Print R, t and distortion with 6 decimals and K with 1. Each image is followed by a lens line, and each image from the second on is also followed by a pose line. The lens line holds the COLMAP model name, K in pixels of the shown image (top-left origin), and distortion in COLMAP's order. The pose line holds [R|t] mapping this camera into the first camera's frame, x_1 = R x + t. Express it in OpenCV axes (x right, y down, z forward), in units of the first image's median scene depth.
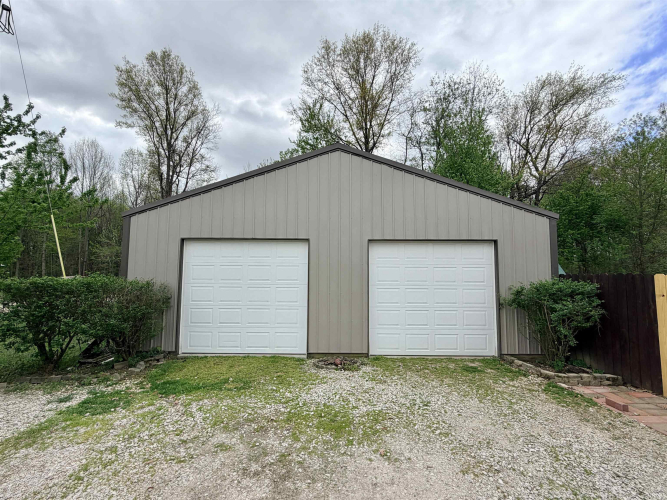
lens RADIAL K [[307.2, 0, 335.1], [0, 307.2, 251.3], [0, 0, 1]] dist [-0.010481, -0.000773]
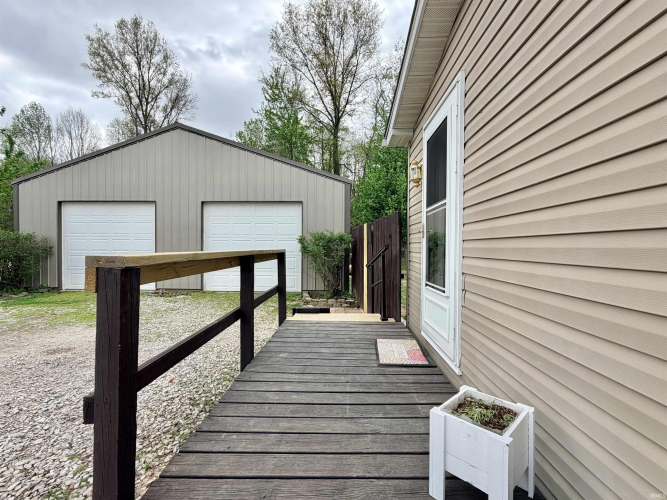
lens RADIAL K [[307.2, 0, 333.3], [0, 307.2, 249.3], [0, 0, 1]] dist [-0.010481, -0.000773]
pose [[0.999862, -0.001079, -0.016565, 0.119956], [0.002545, 0.996052, 0.088739, 0.008603], [0.016404, -0.088769, 0.995917, -0.047947]]
